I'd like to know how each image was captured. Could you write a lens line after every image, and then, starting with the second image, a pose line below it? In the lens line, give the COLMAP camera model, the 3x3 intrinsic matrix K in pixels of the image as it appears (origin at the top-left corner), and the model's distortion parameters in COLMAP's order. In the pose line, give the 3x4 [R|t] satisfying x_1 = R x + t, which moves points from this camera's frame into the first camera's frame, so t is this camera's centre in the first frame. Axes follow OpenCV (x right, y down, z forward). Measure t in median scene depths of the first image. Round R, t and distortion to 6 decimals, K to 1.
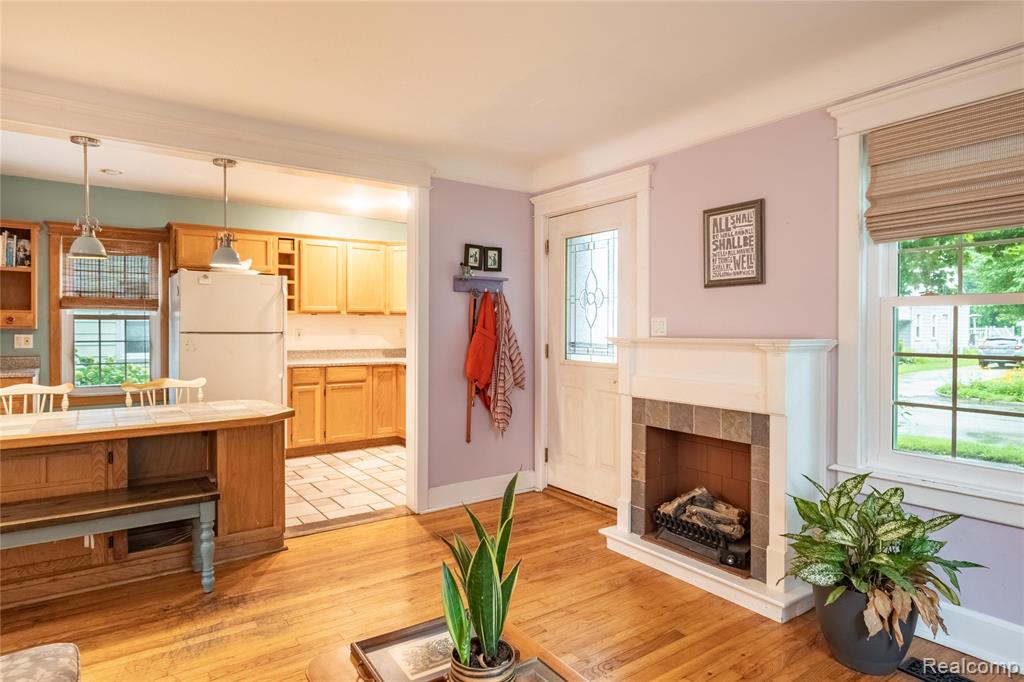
lens RADIAL K [[575.0, 0, 530.0], [0, 575.0, 336.5], [0, 0, 1]] dist [0.000169, 0.000151]
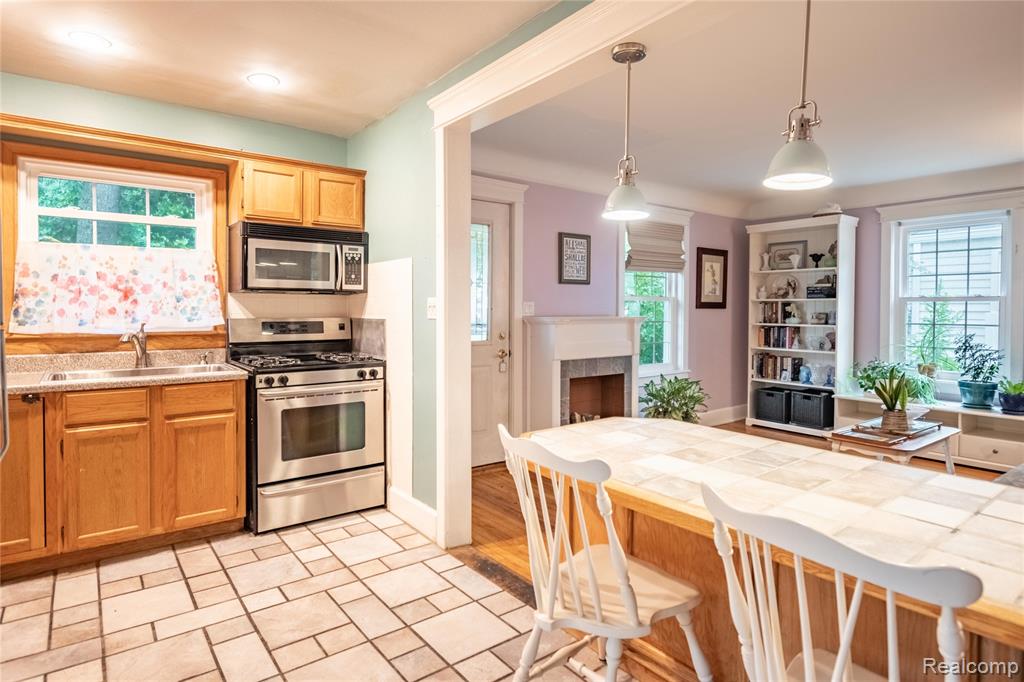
lens RADIAL K [[547.9, 0, 512.1], [0, 547.9, 320.3], [0, 0, 1]] dist [0.001687, -0.000977]
pose [[-0.001306, -0.024700, 0.999694, -1.138326], [0.008818, 0.999656, 0.024711, -0.024392], [-0.999960, 0.008848, -0.001088, 1.127469]]
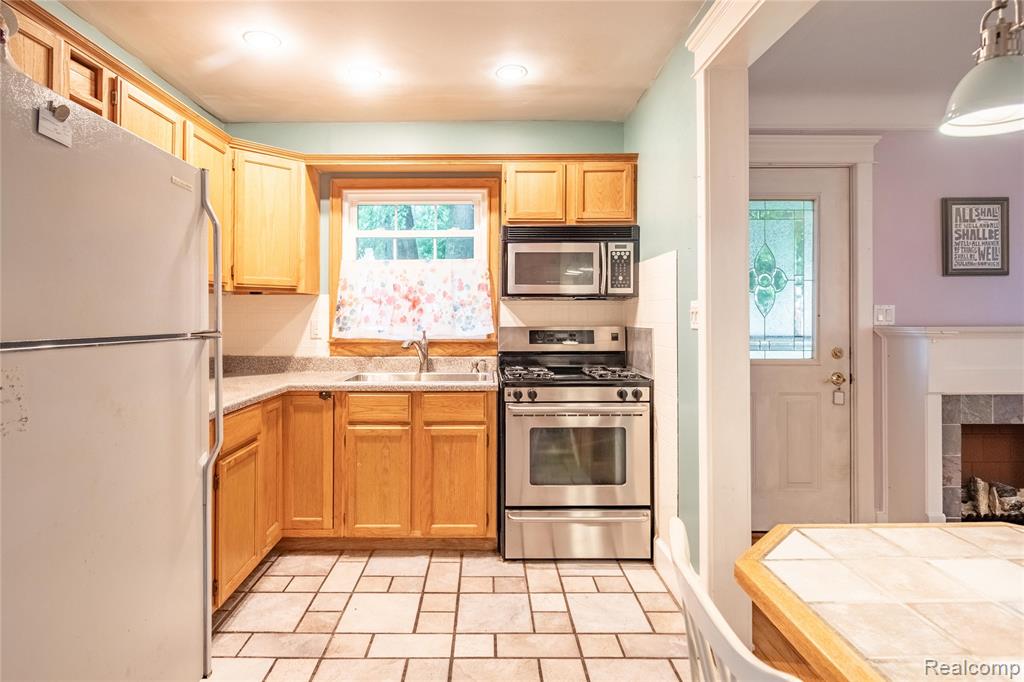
lens RADIAL K [[561.9, 0, 499.0], [0, 561.9, 312.5], [0, 0, 1]] dist [0.003259, -0.003123]
pose [[0.599751, 0.000138, 0.800187, -0.932514], [0.014301, 0.999838, -0.010892, -0.021717], [-0.800059, 0.017975, 0.599652, 1.034446]]
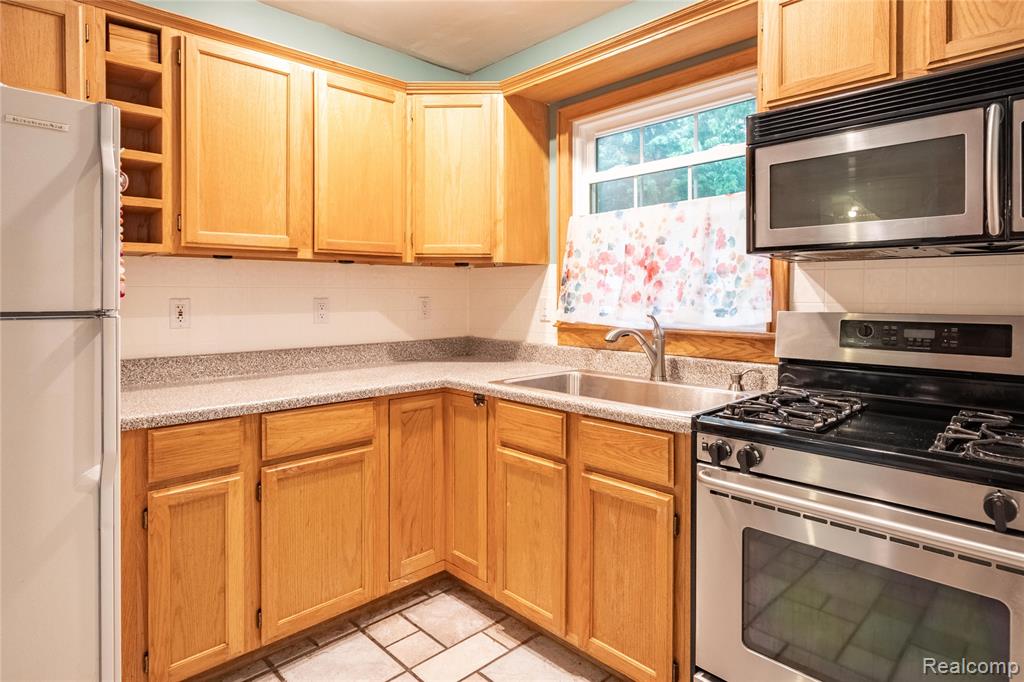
lens RADIAL K [[575.1, 0, 512.0], [0, 575.1, 297.8], [0, 0, 1]] dist [-0.000057, -0.001812]
pose [[0.994241, -0.004576, 0.107073, -0.420078], [0.005358, 0.999961, -0.007021, -0.017514], [-0.107037, 0.007554, 0.994226, 1.117475]]
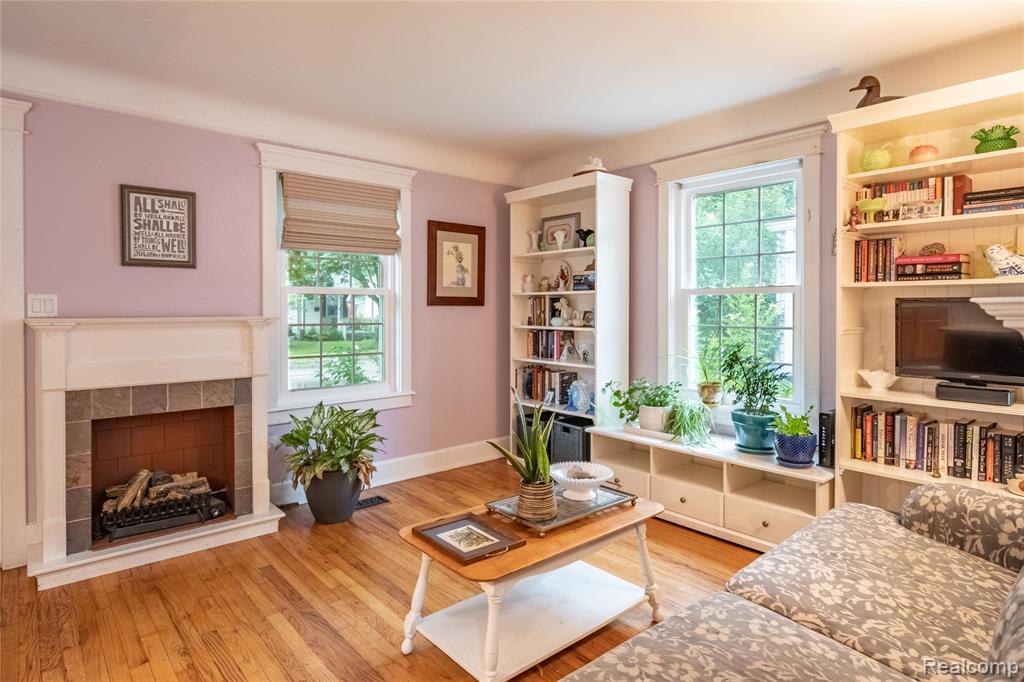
lens RADIAL K [[561.9, 0, 499.0], [0, 561.9, 312.5], [0, 0, 1]] dist [0.003259, -0.003123]
pose [[-0.063821, -0.010413, 0.997907, -0.671537], [0.010991, 0.999878, 0.011137, -0.009567], [-0.997901, 0.011679, -0.063698, 0.434460]]
